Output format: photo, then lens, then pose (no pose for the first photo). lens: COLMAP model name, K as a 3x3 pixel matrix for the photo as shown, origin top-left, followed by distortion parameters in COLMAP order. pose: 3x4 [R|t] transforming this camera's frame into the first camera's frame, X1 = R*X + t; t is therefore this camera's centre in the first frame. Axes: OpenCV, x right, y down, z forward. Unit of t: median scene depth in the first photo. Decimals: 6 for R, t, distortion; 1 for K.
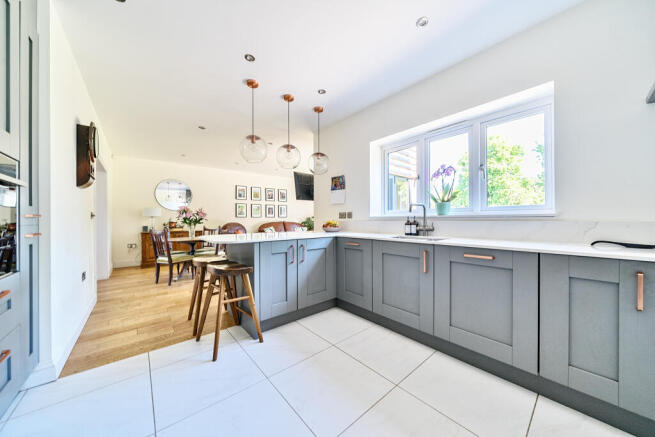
lens RADIAL K [[223.9, 0, 329.3], [0, 223.9, 217.2], [0, 0, 1]] dist [-0.003103, -0.000223]
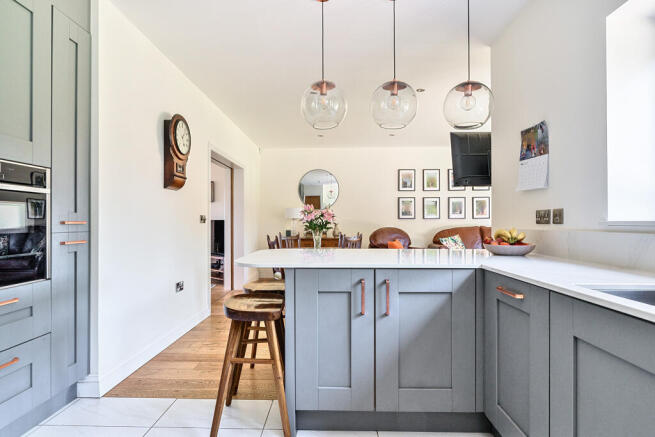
lens RADIAL K [[350.3, 0, 324.5], [0, 350.3, 217.3], [0, 0, 1]] dist [-0.000127, -0.000917]
pose [[0.733337, -0.004319, -0.679851, 0.269930], [0.004910, 0.999987, -0.001057, -0.012583], [0.679847, -0.002563, 0.733349, 0.319466]]
